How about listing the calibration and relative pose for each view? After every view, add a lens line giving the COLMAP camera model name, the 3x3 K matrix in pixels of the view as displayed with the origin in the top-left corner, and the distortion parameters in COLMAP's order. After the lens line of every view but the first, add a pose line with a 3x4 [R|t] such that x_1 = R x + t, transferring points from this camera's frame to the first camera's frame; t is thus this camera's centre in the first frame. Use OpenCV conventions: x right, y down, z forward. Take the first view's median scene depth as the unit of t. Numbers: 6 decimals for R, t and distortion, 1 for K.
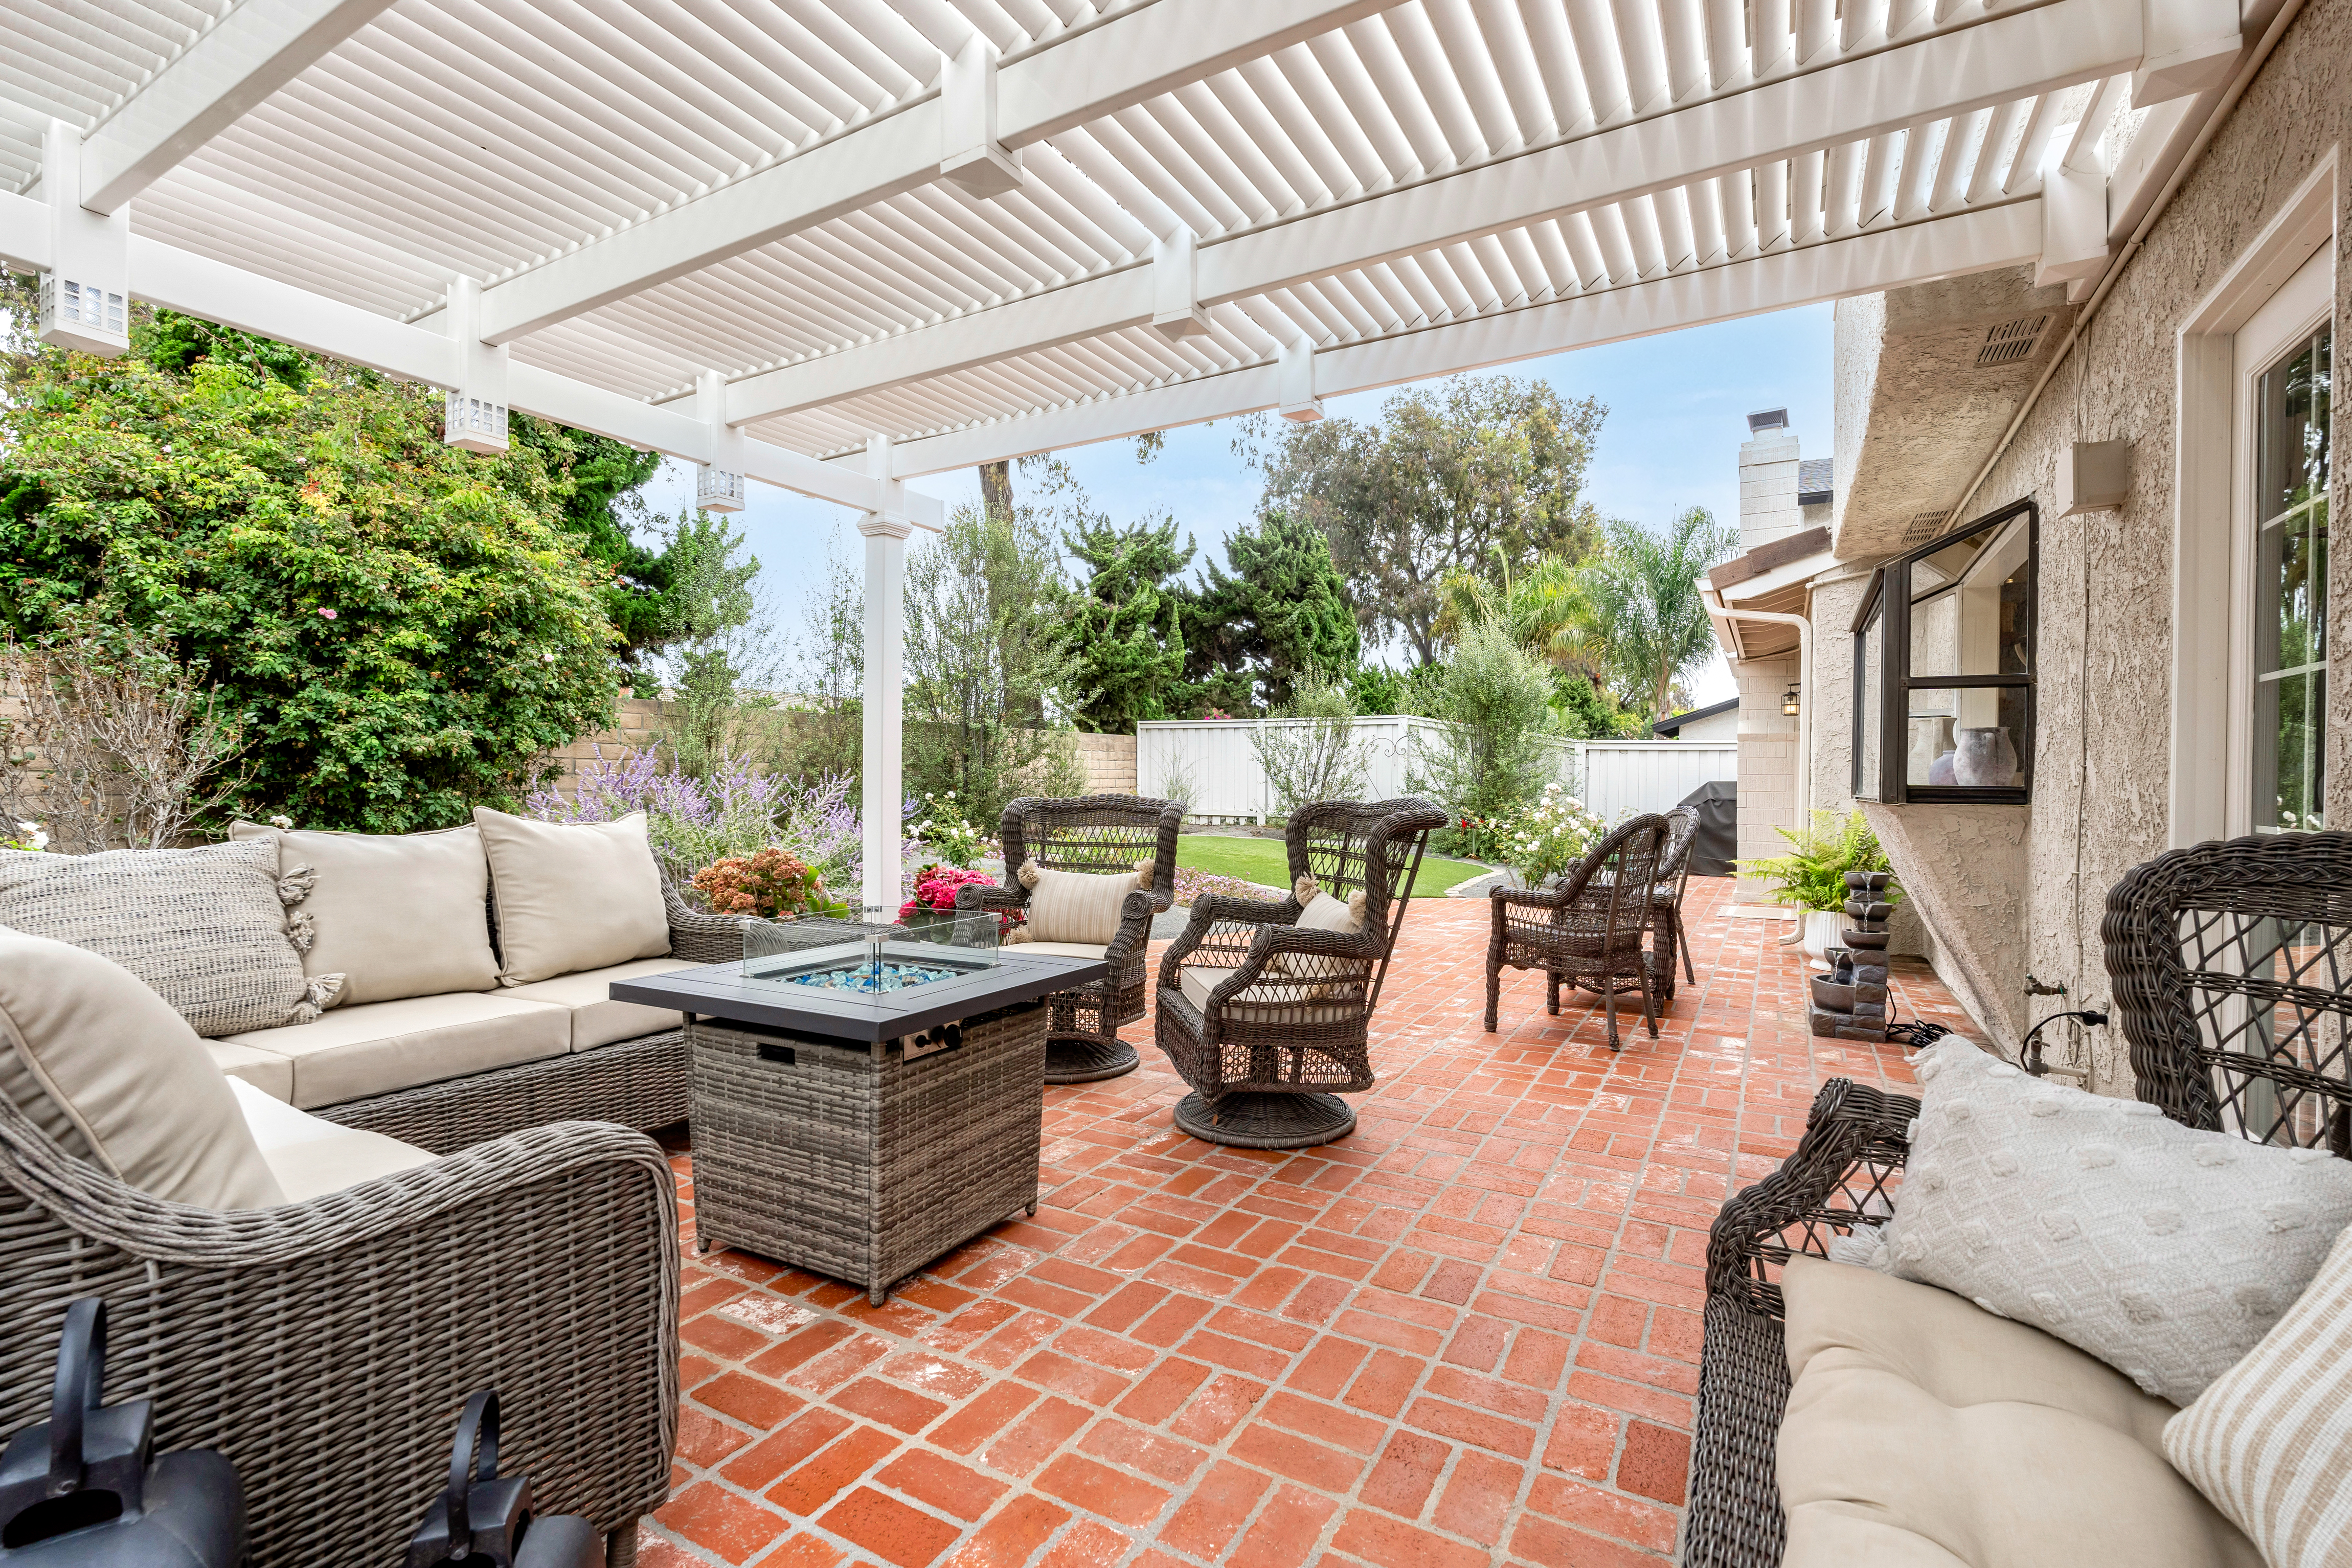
lens RADIAL K [[1034.1, 0, 1183.0], [0, 1034.1, 787.2], [0, 0, 1]] dist [-0.003810, 0.000584]
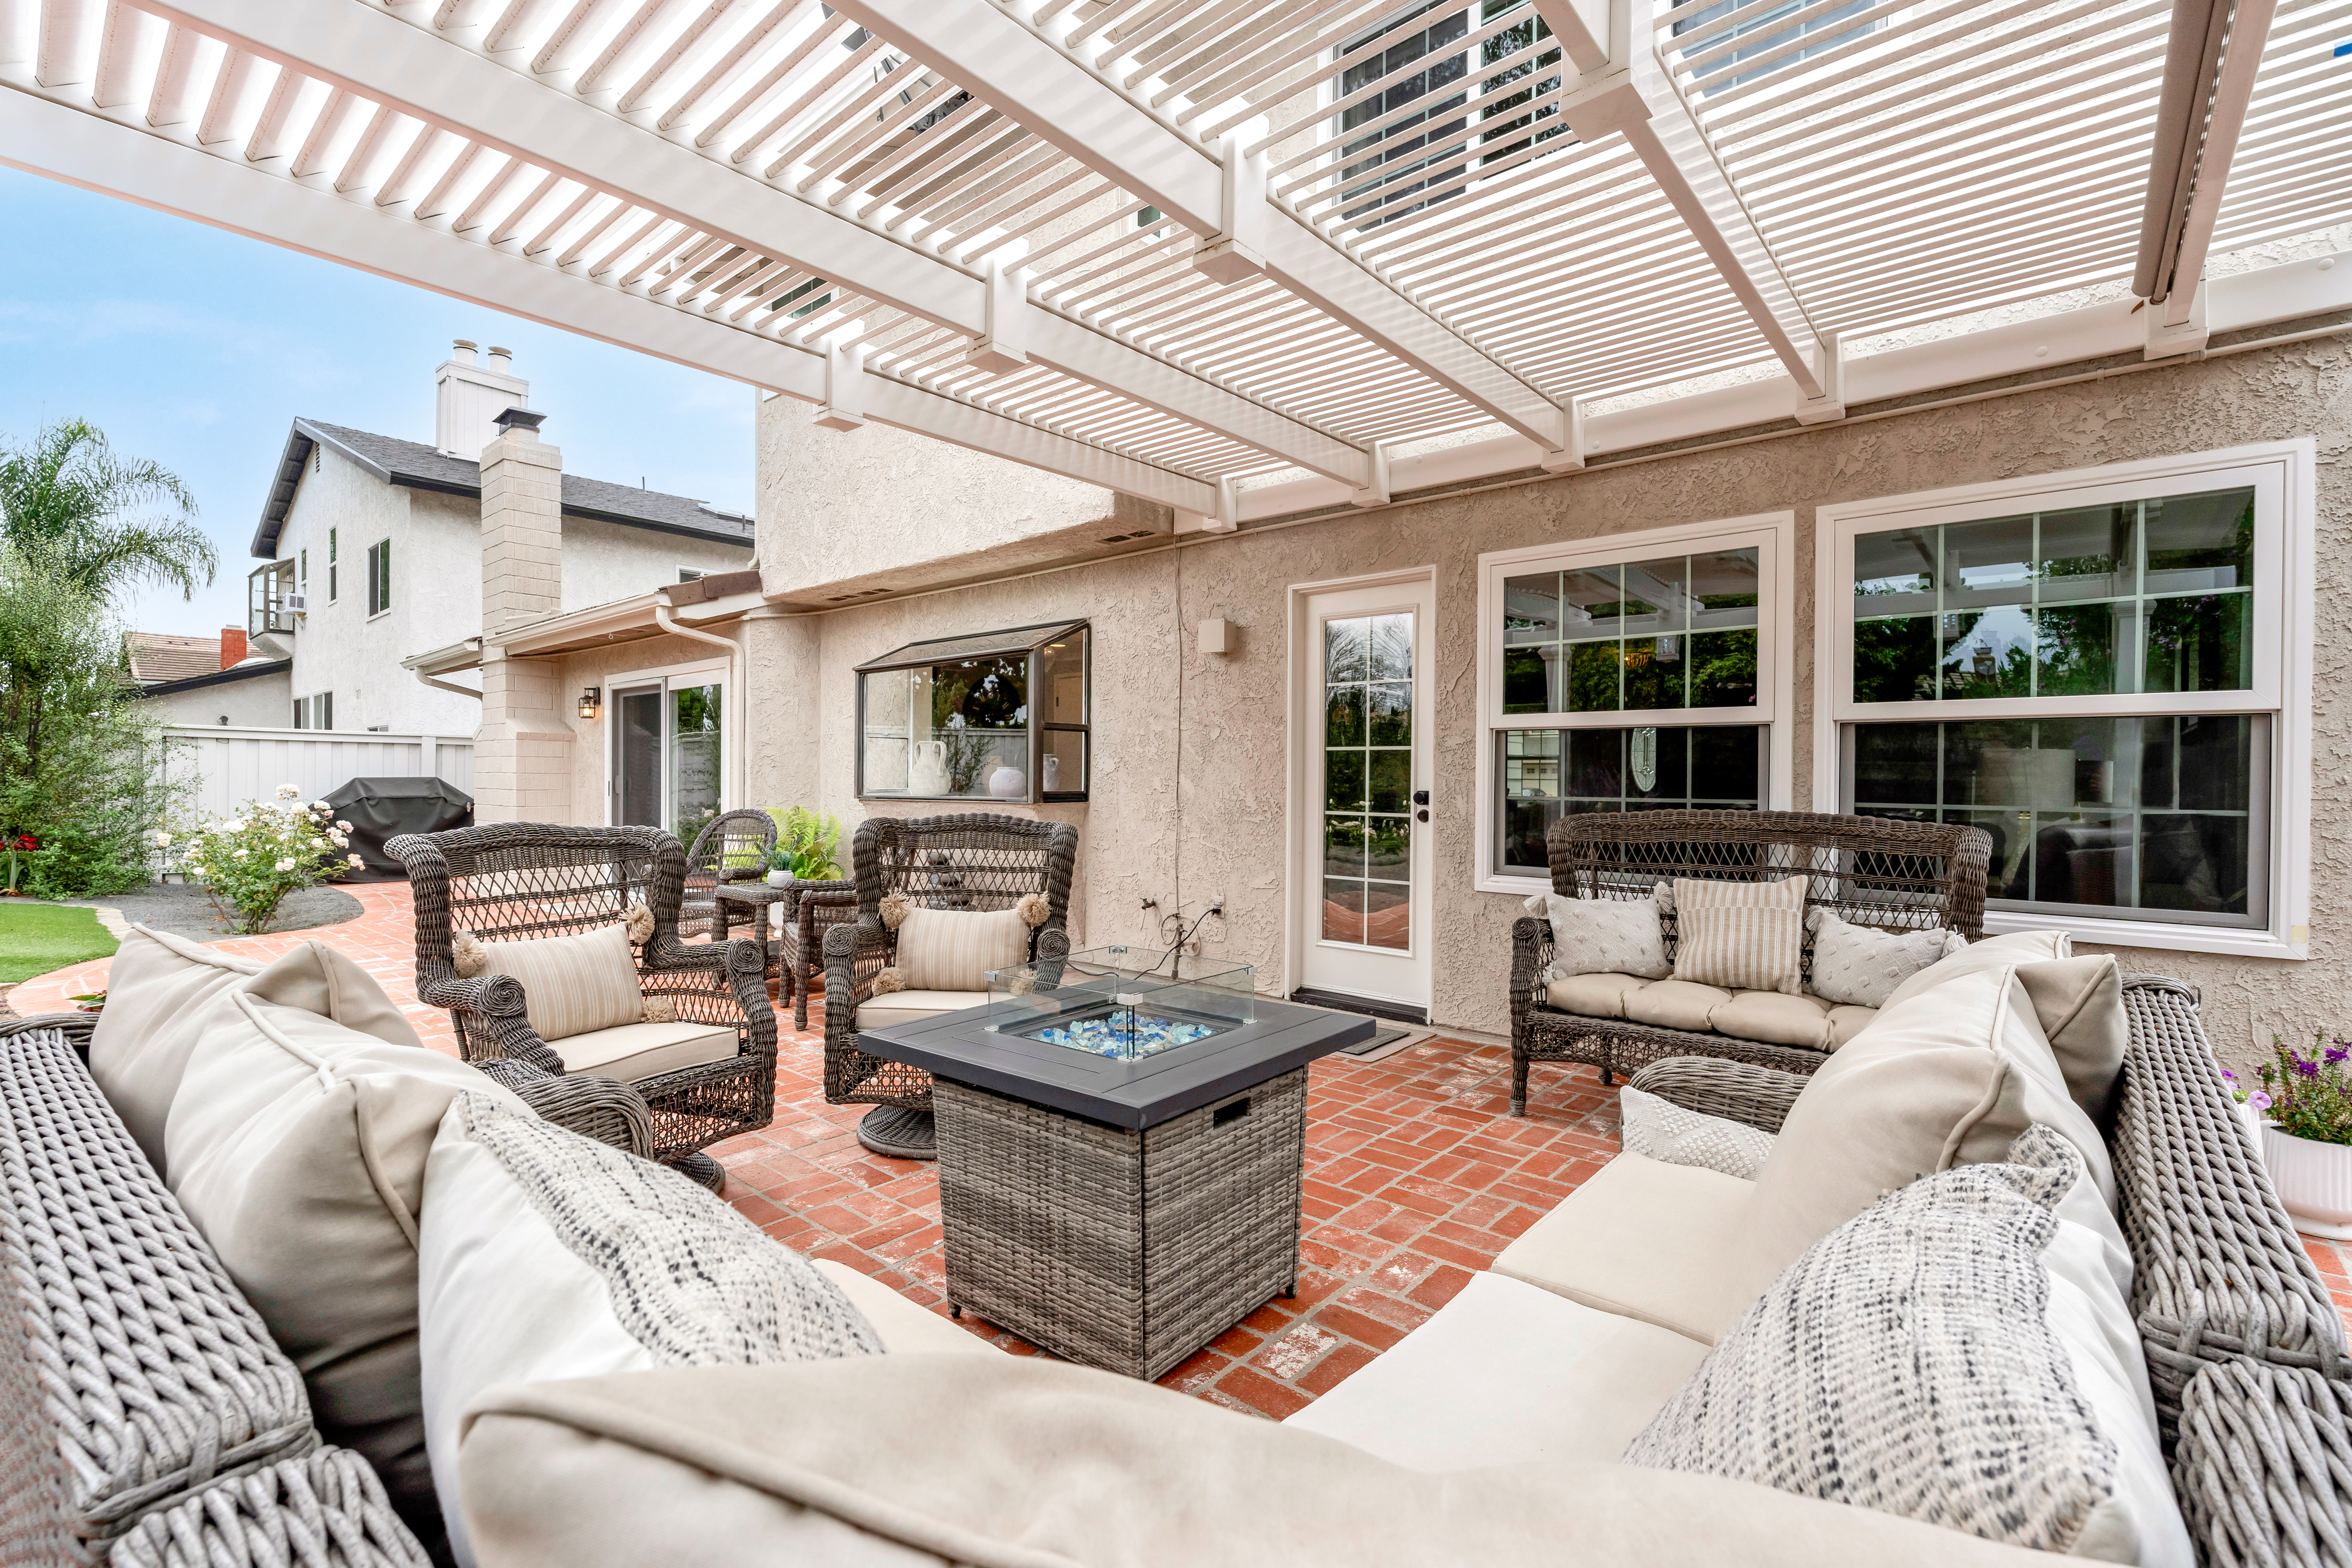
lens RADIAL K [[1034.1, 0, 1159.2], [0, 1034.1, 782.0], [0, 0, 1]] dist [-0.003810, 0.000584]
pose [[0.210949, -0.013607, 0.977402, -0.448418], [0.007504, 0.999896, 0.012300, -0.019029], [-0.977468, 0.004739, 0.211029, 0.291216]]
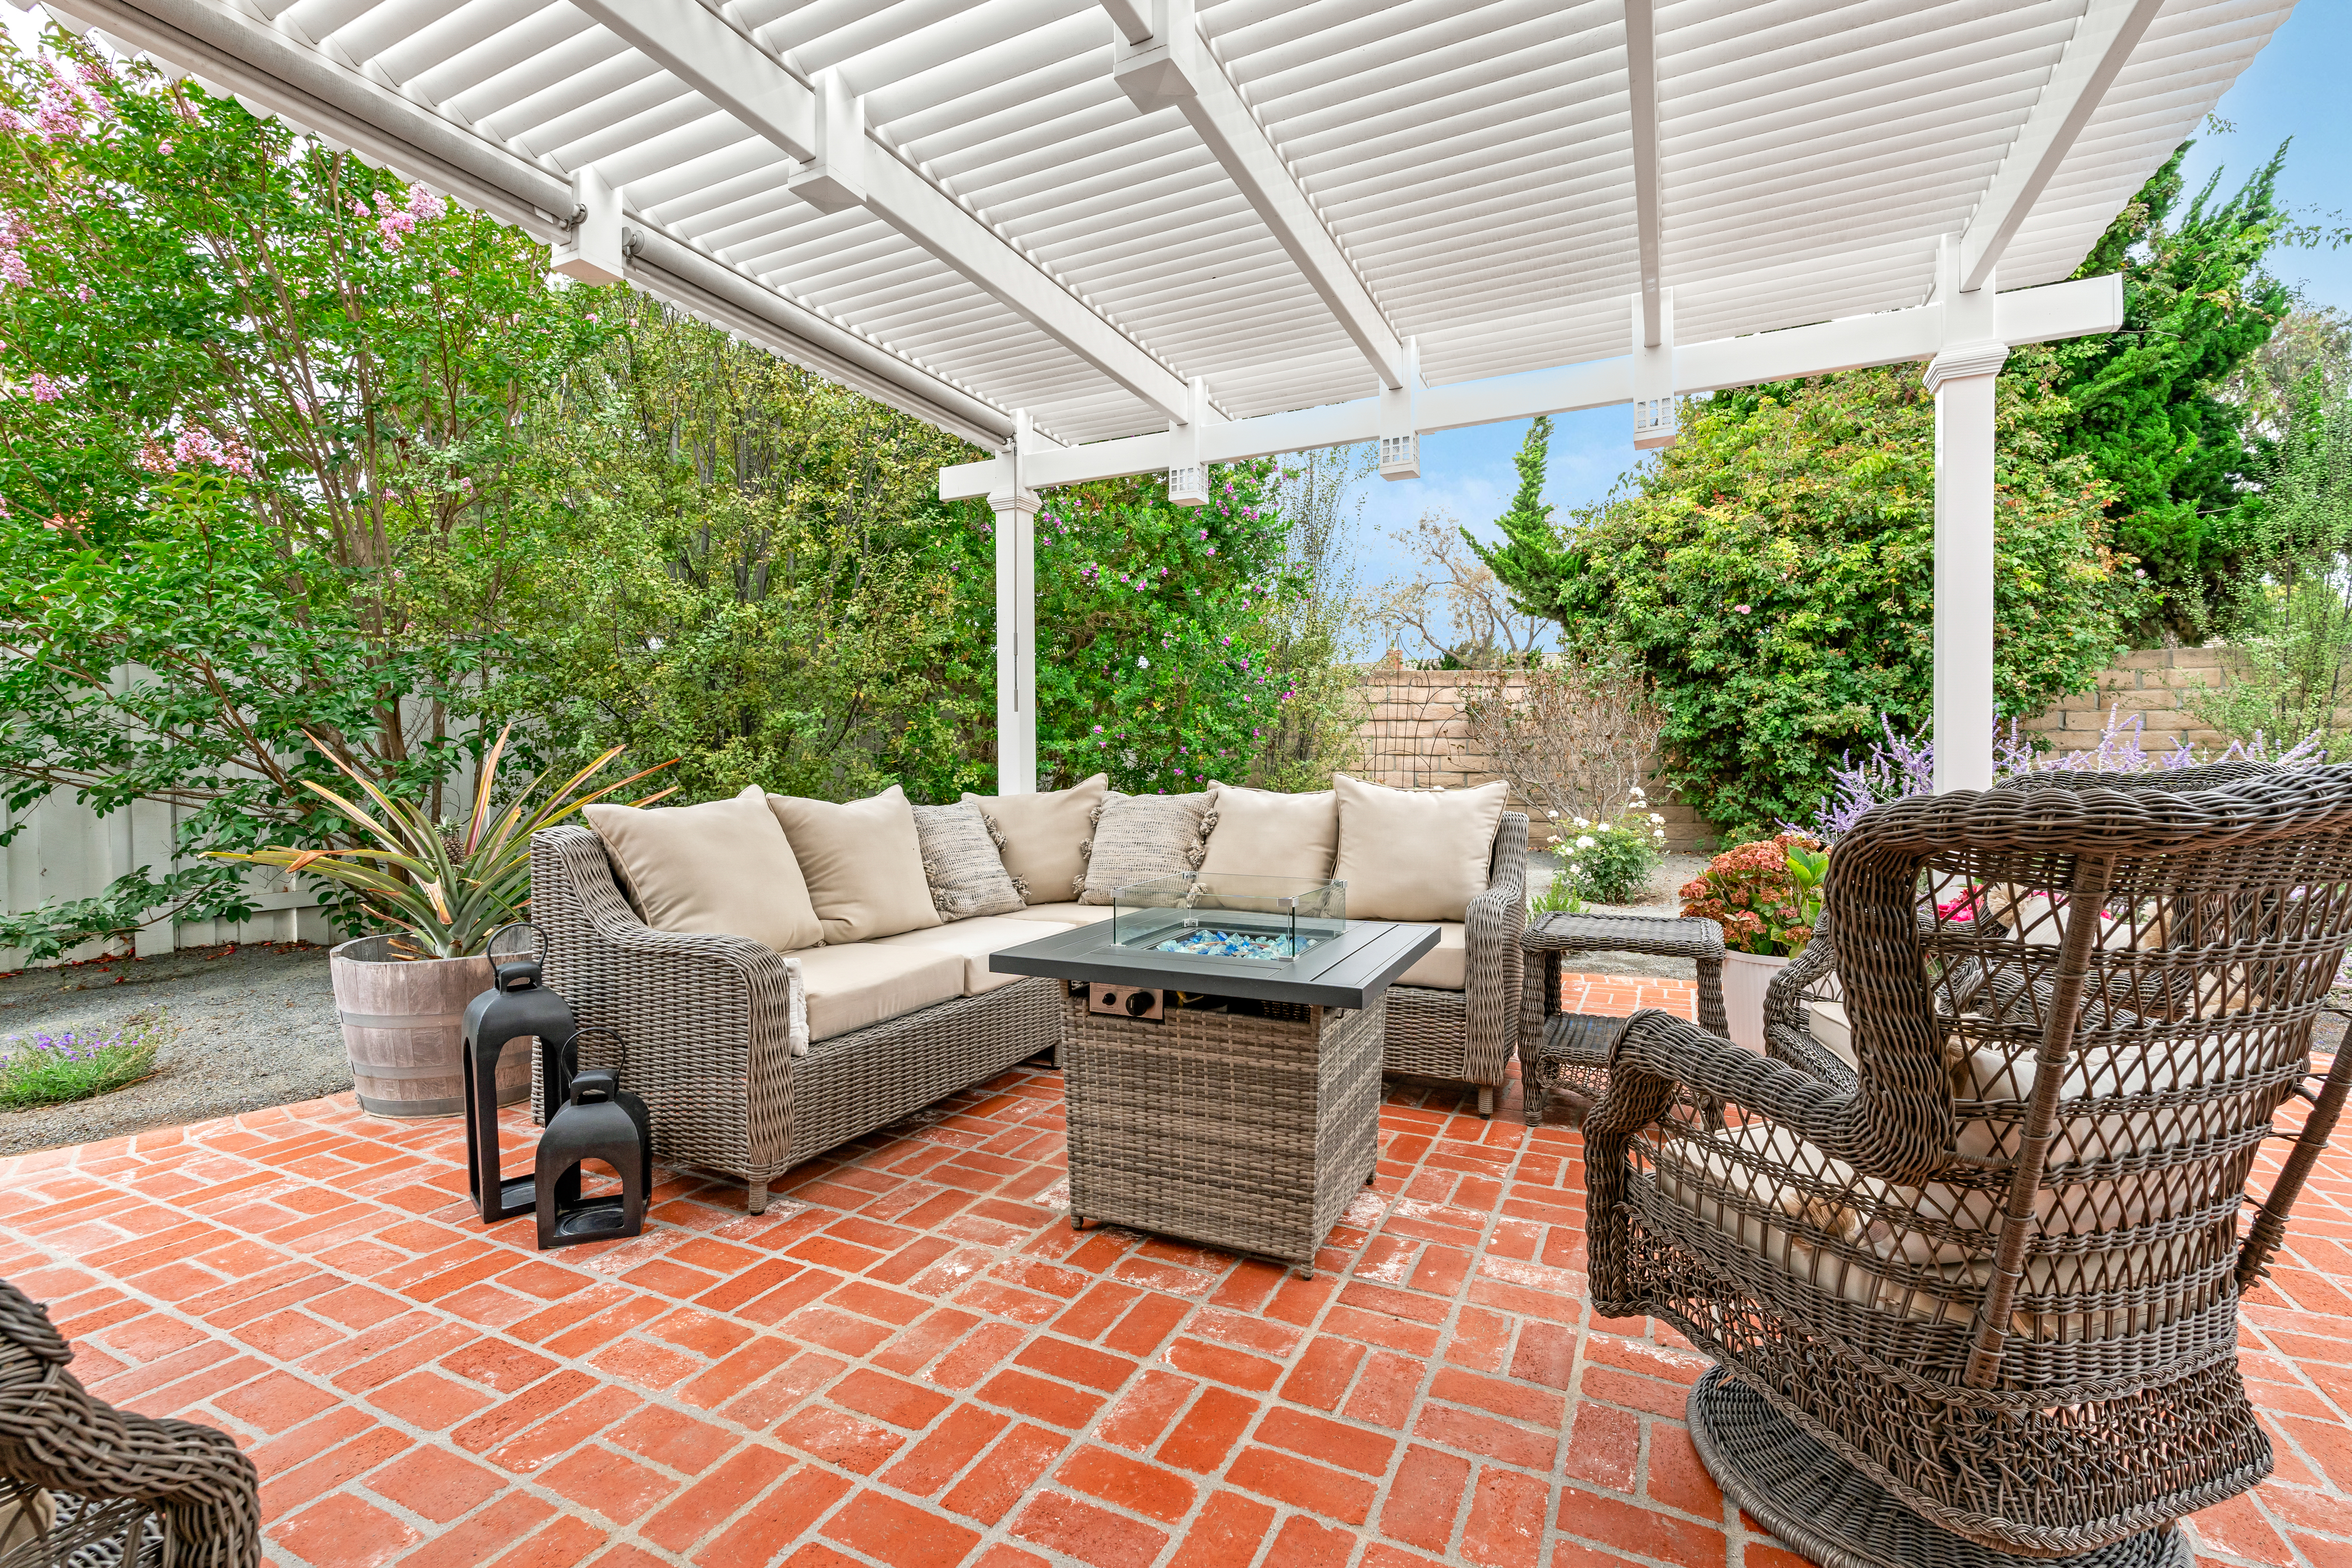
lens RADIAL K [[1034.1, 0, 1187.3], [0, 1034.1, 770.3], [0, 0, 1]] dist [-0.003810, 0.000584]
pose [[0.076788, 0.001369, -0.997046, 0.255166], [-0.002467, 0.999996, 0.001183, 0.006561], [0.997044, 0.002369, 0.076791, 0.332393]]
